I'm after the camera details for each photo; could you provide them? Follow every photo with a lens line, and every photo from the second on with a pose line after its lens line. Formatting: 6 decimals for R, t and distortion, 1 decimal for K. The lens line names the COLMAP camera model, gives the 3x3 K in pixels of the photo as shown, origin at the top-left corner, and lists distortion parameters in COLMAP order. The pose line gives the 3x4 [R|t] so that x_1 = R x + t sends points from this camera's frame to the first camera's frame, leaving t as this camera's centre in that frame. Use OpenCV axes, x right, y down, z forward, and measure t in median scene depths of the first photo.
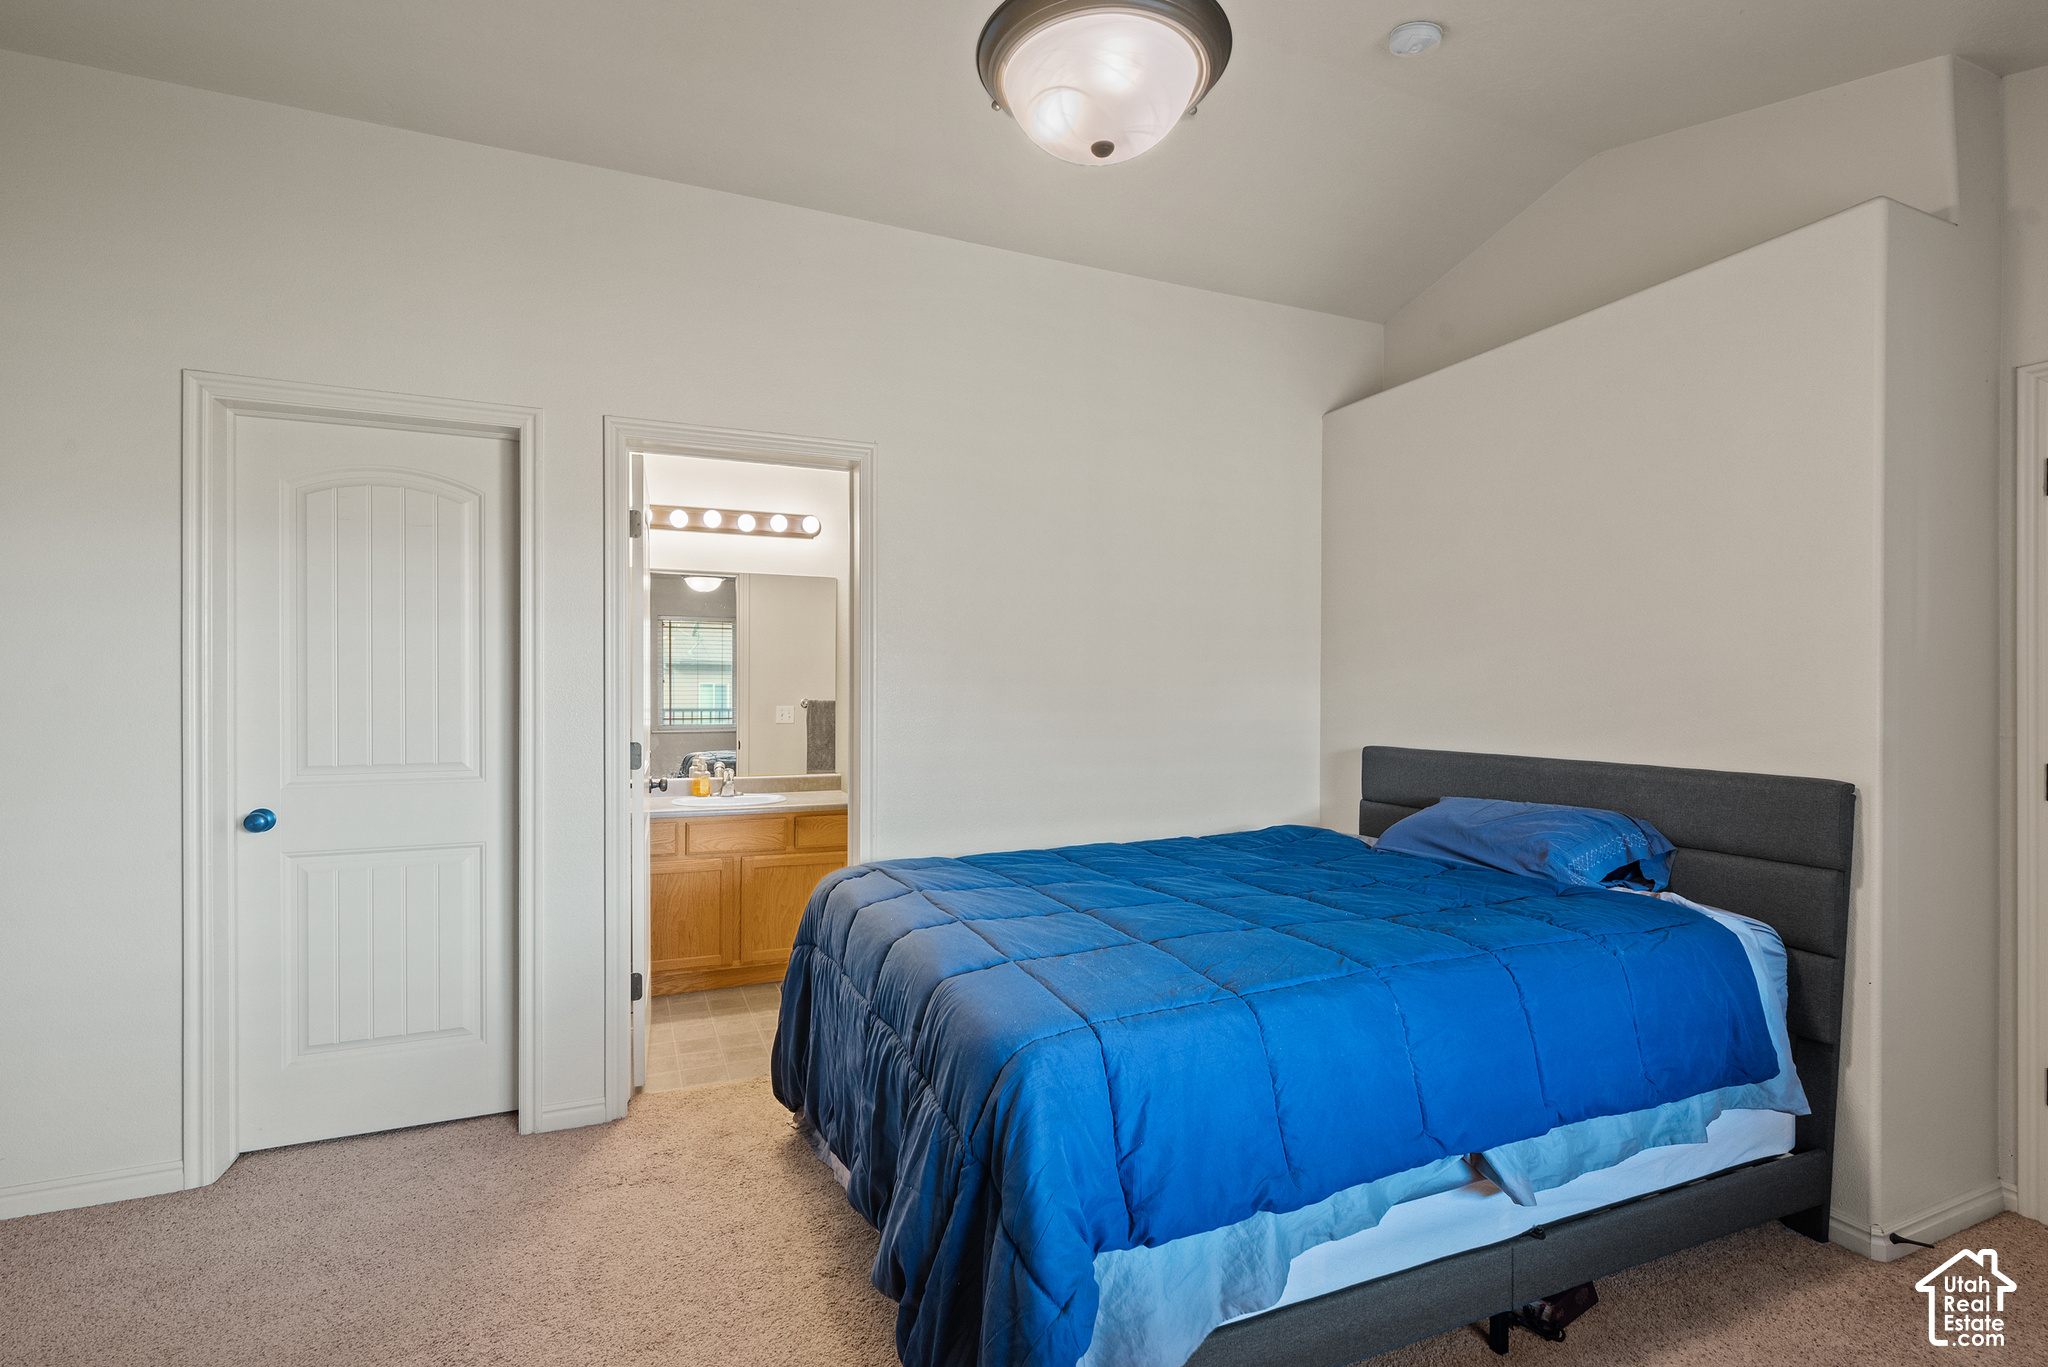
lens RADIAL K [[962.6, 0, 1033.0], [0, 962.6, 688.6], [0, 0, 1]] dist [-0.003660, -0.000576]
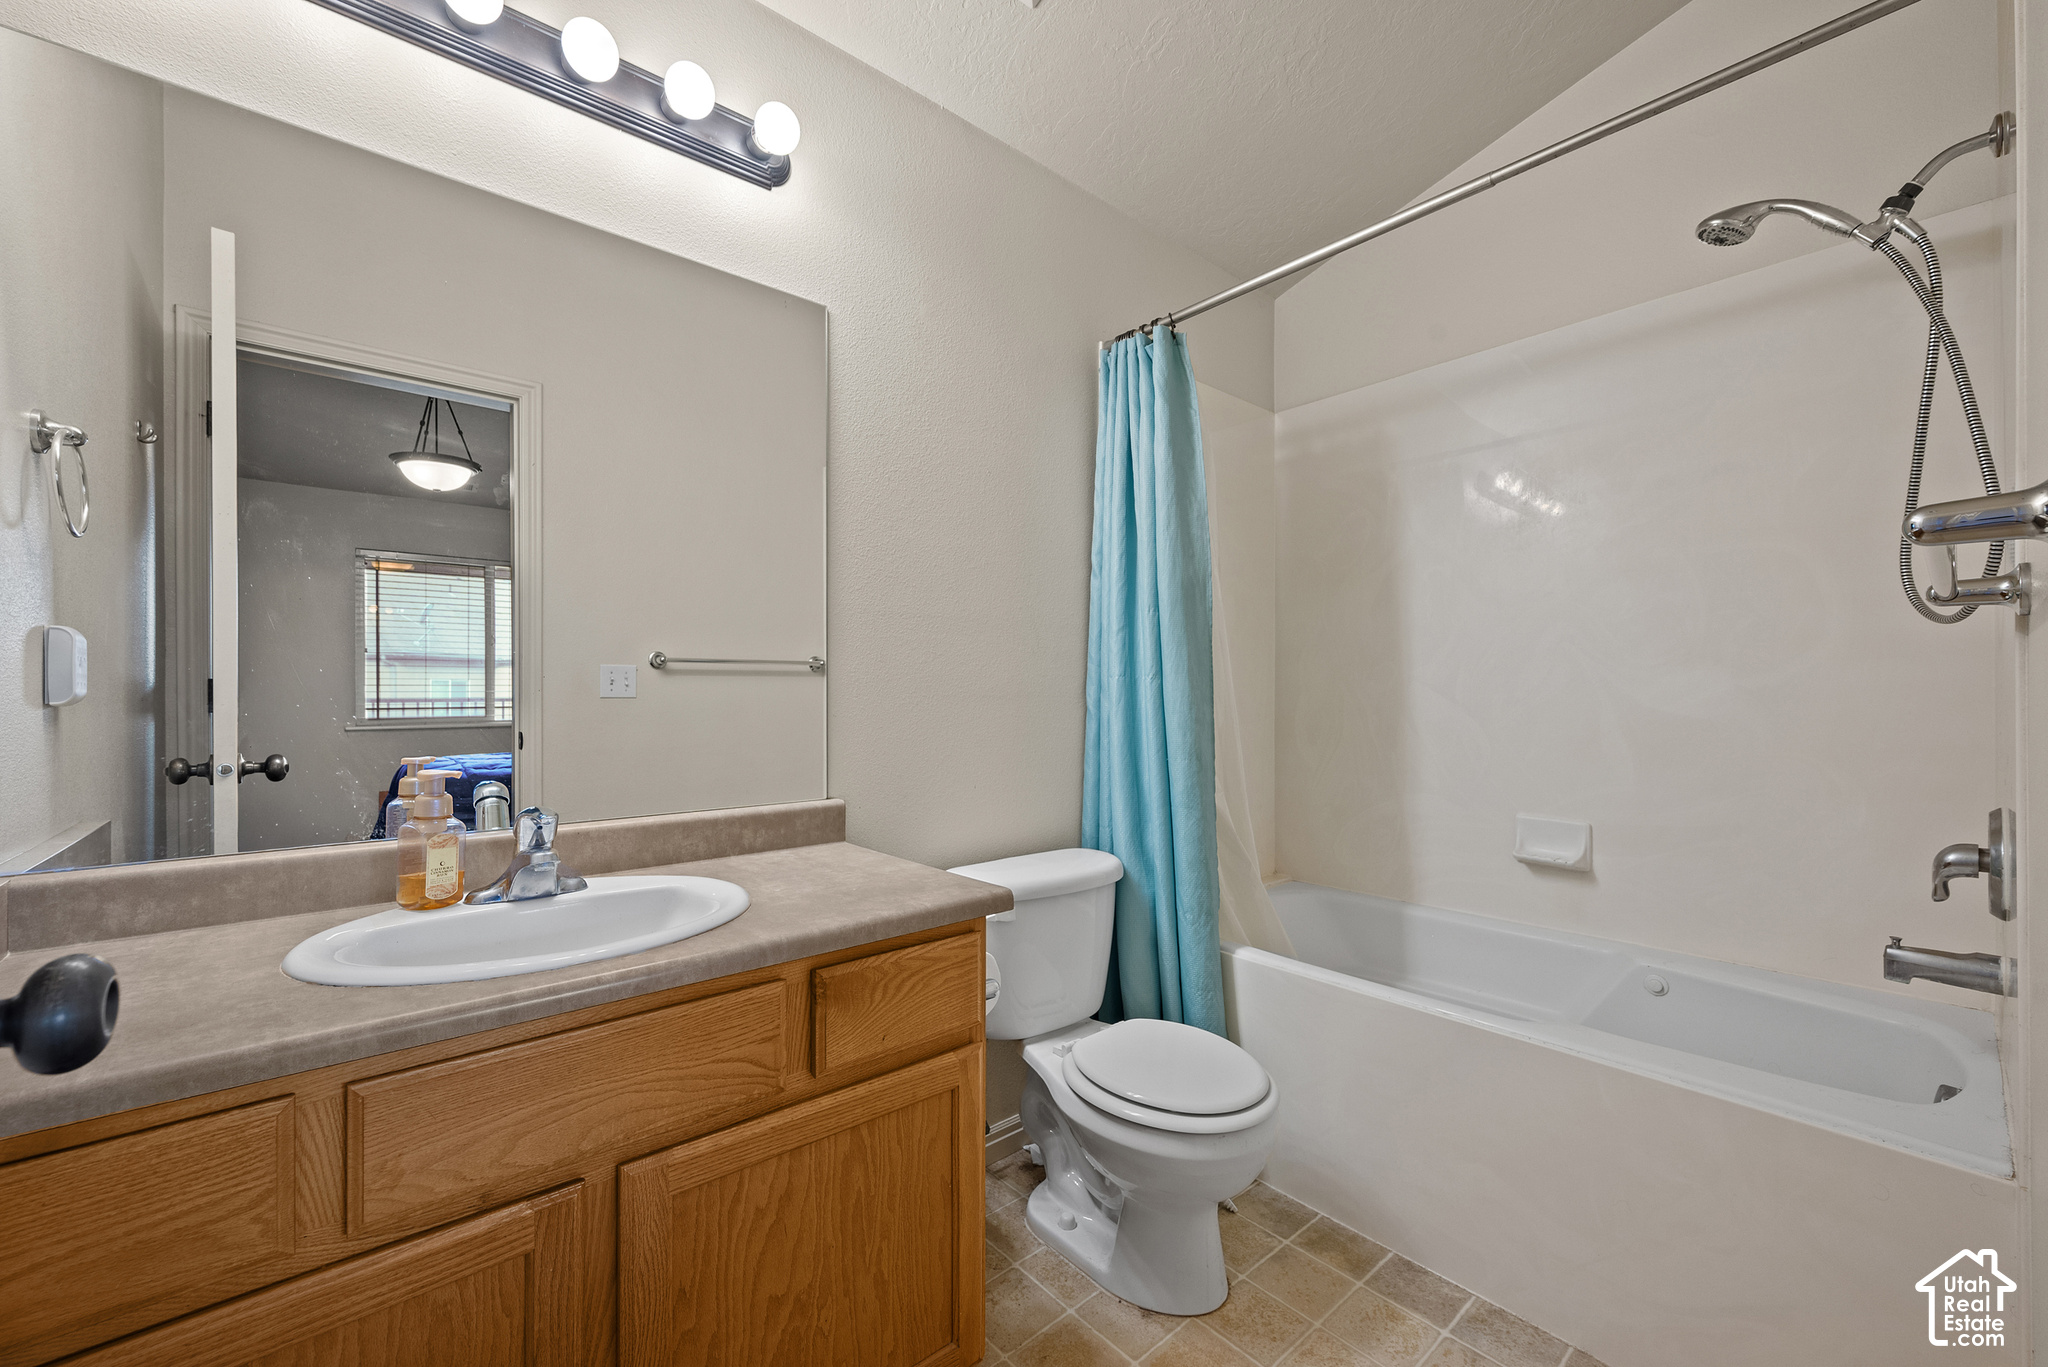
lens RADIAL K [[812.3, 0, 1034.9], [0, 812.3, 685.4], [0, 0, 1]] dist [0.000408, 0.000469]
pose [[0.953507, -0.008712, 0.301245, -0.231593], [0.009602, 0.999953, -0.001476, 0.043746], [-0.301218, 0.004300, 0.953546, 0.674453]]
